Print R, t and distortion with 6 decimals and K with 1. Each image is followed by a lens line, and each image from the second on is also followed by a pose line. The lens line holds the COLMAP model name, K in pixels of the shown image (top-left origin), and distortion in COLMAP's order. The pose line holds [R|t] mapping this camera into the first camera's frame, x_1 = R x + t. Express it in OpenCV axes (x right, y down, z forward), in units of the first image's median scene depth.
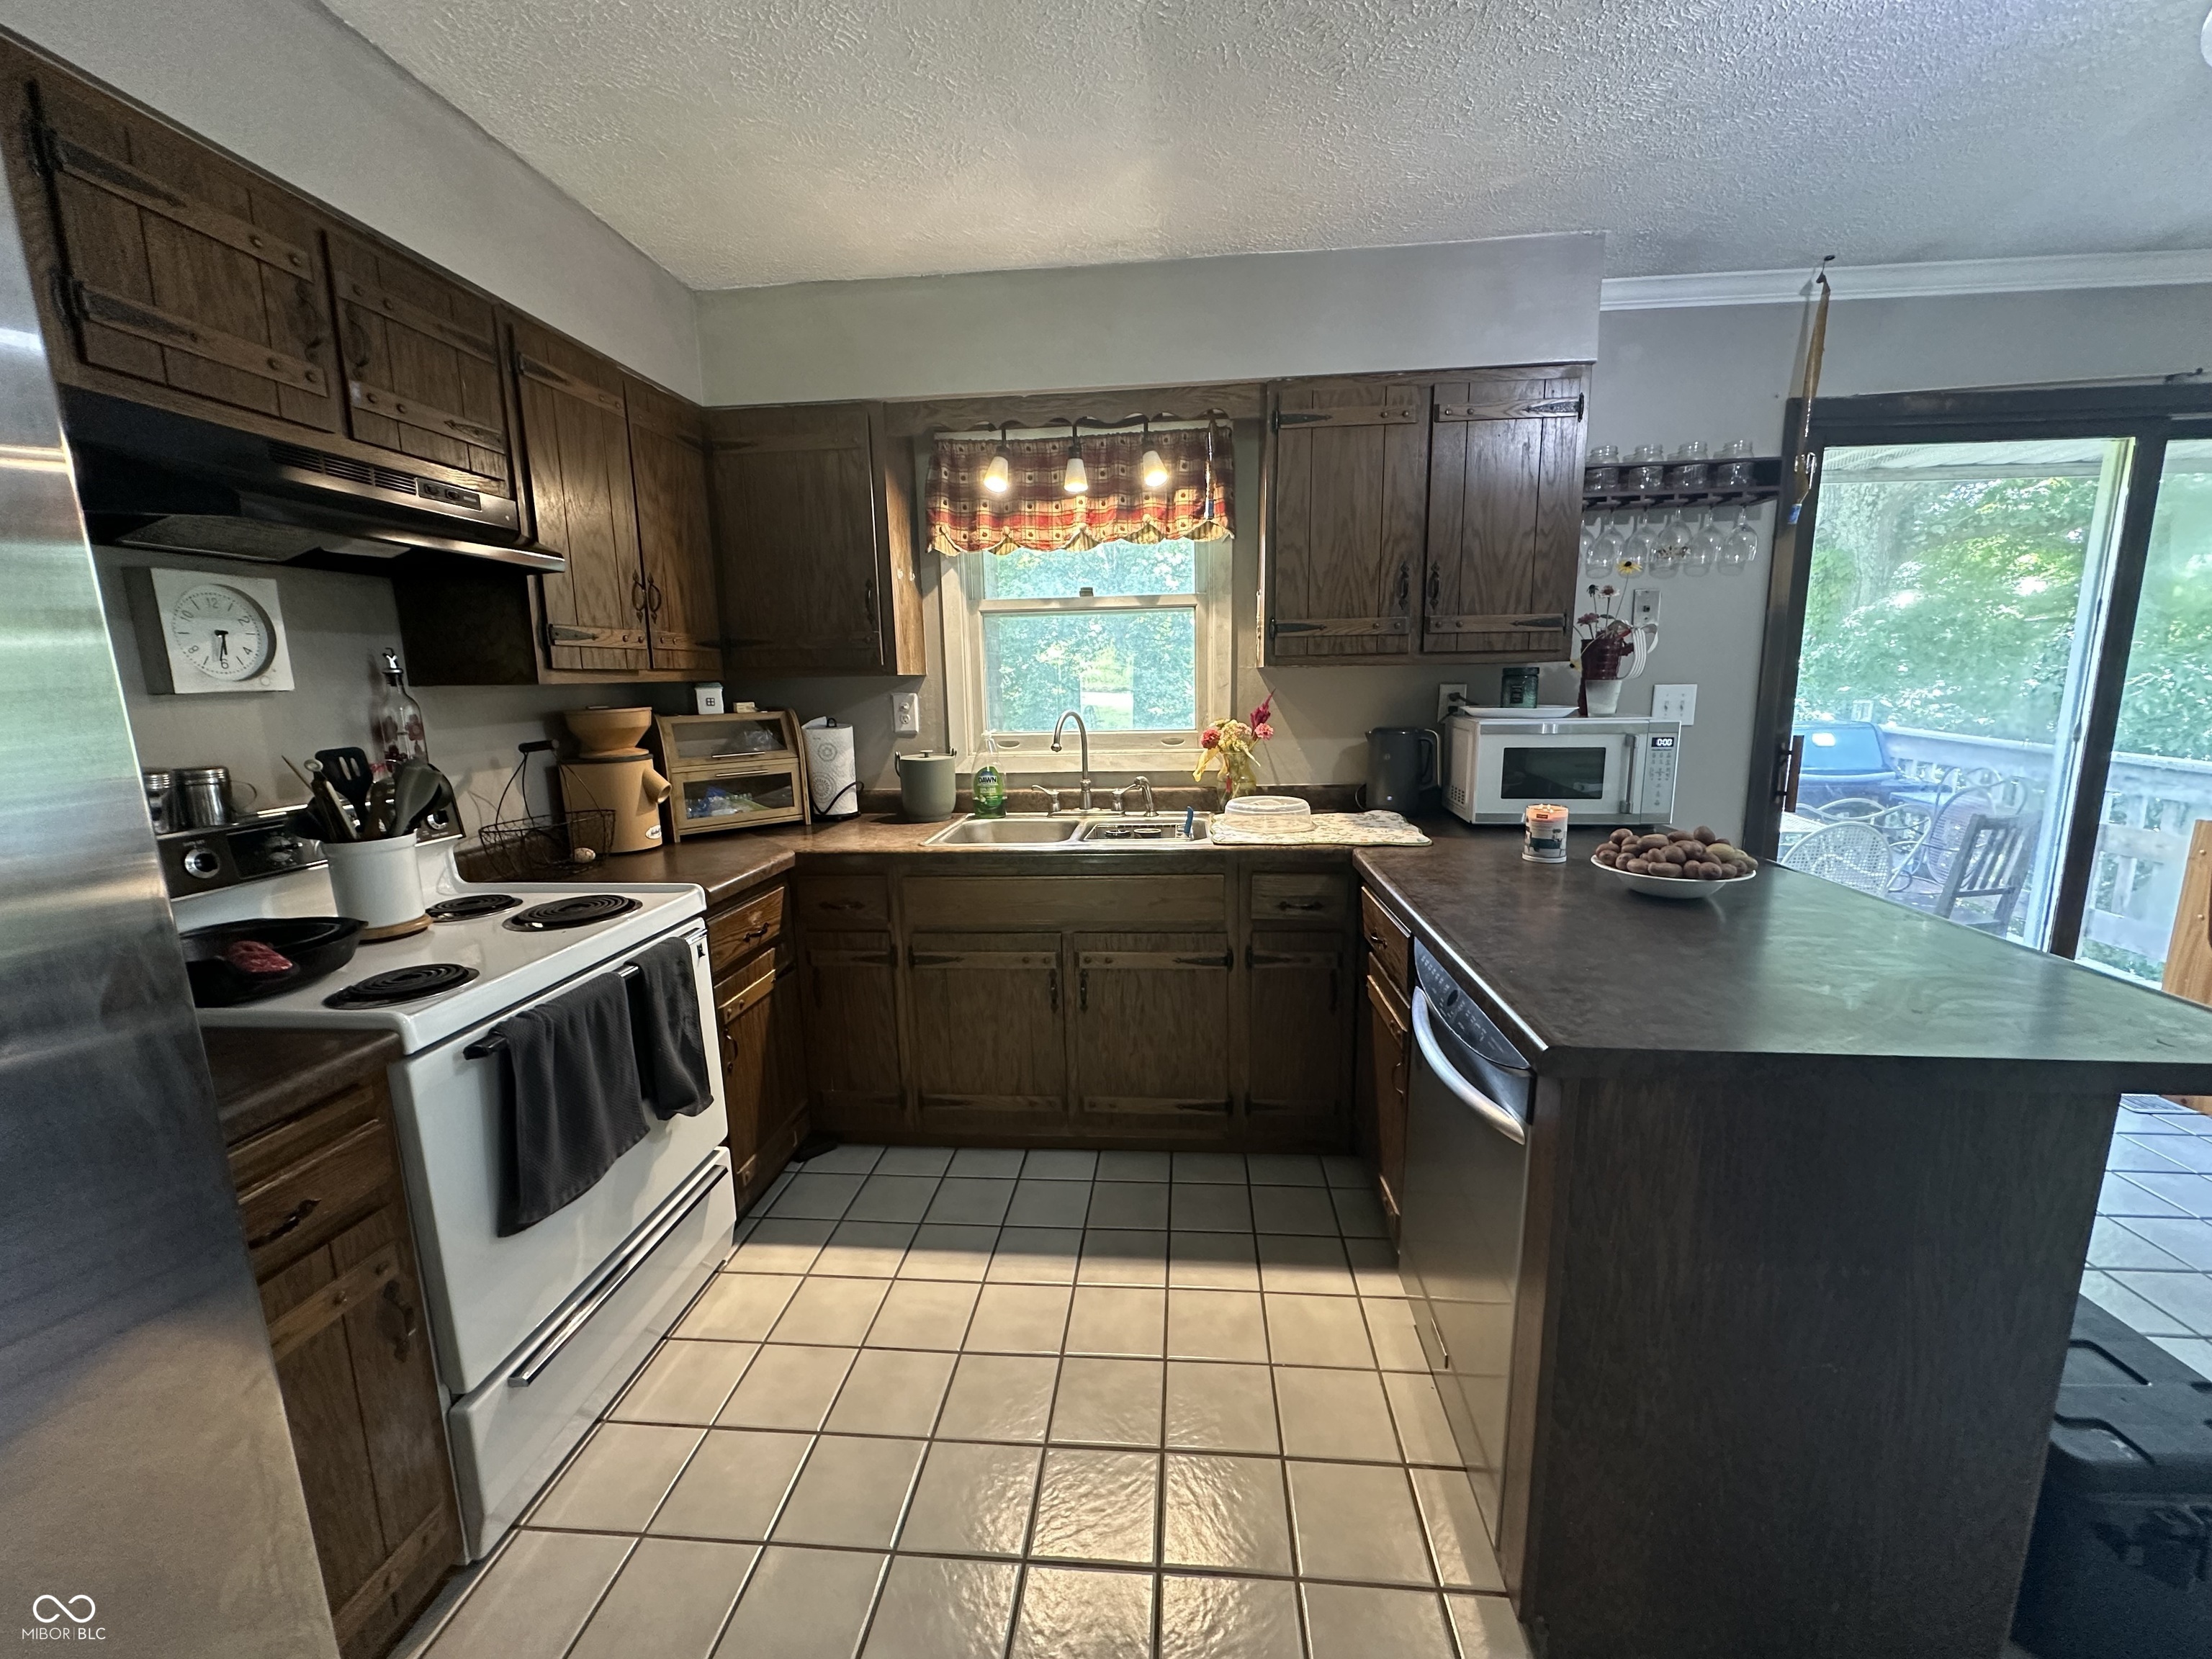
lens RADIAL K [[868.8, 0, 1106.0], [0, 868.8, 829.5], [0, 0, 1]] dist [0.000356, -0.000135]
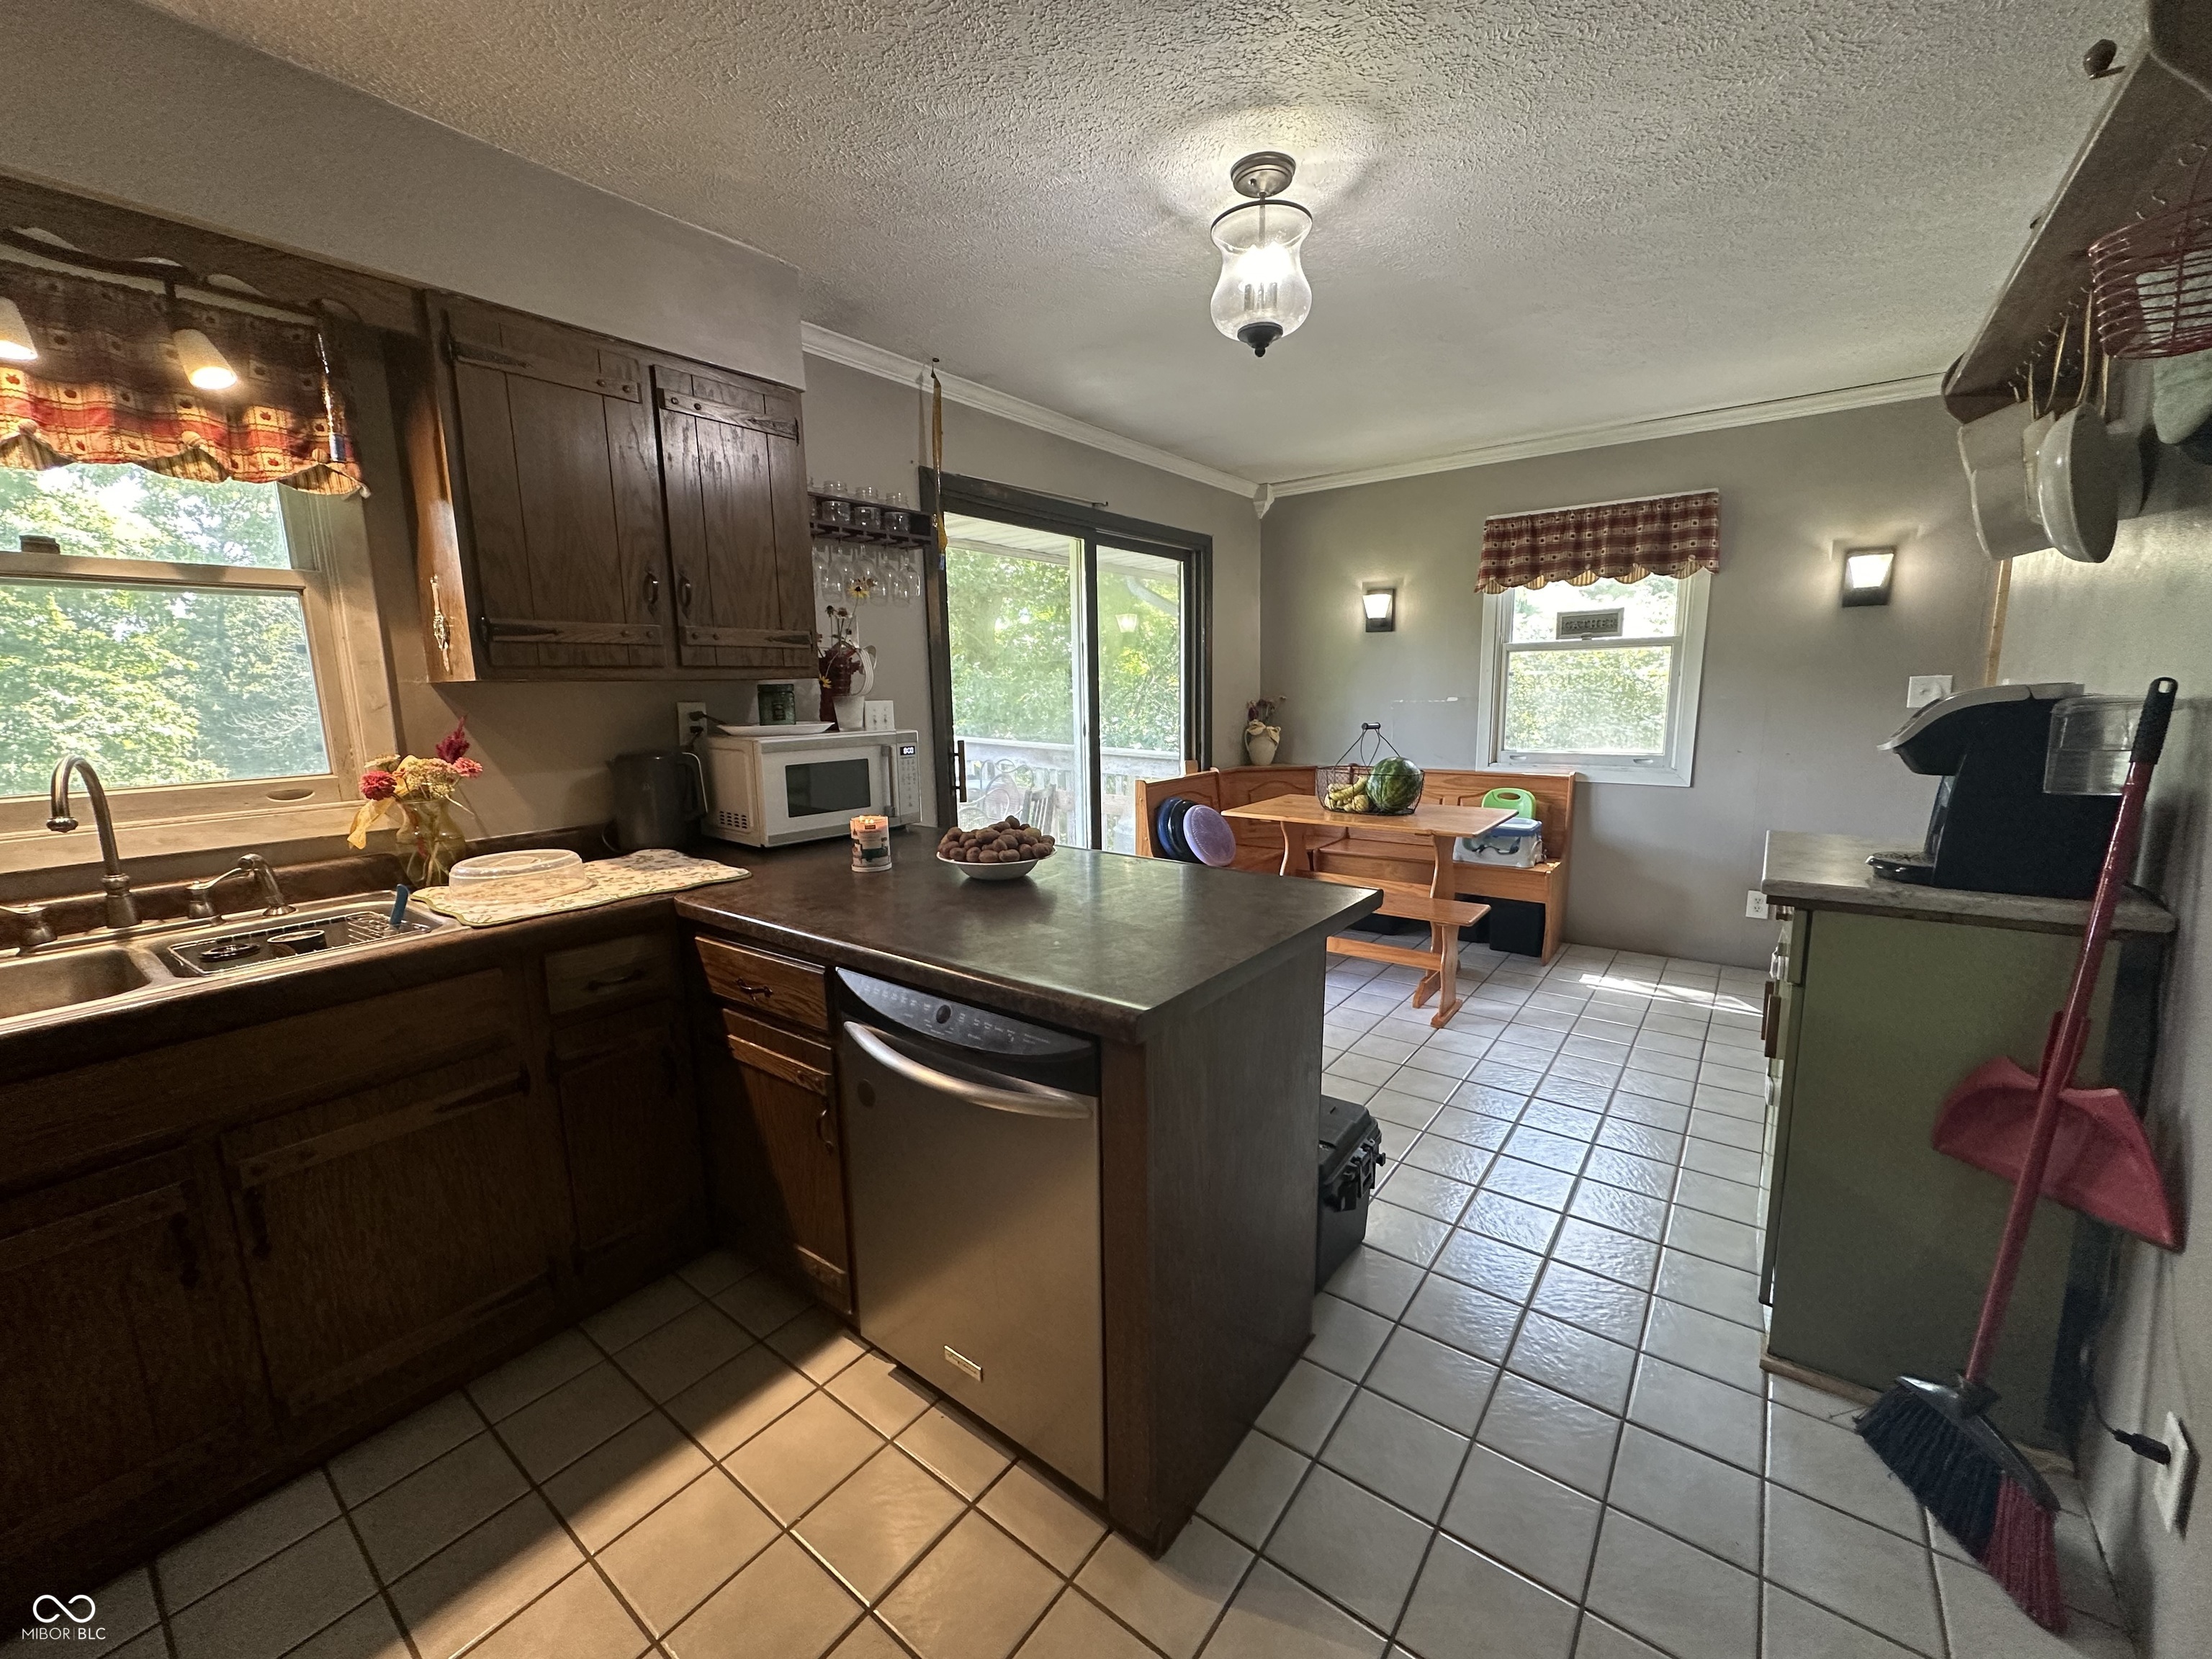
lens RADIAL K [[874.8, 0, 1106.0], [0, 874.8, 829.5], [0, 0, 1]] dist [-0.000800, -0.000215]
pose [[0.538345, -0.130952, 0.832488, -0.167561], [0.153202, 0.986600, 0.056123, -0.022383], [-0.828682, 0.097325, 0.551194, 0.161491]]
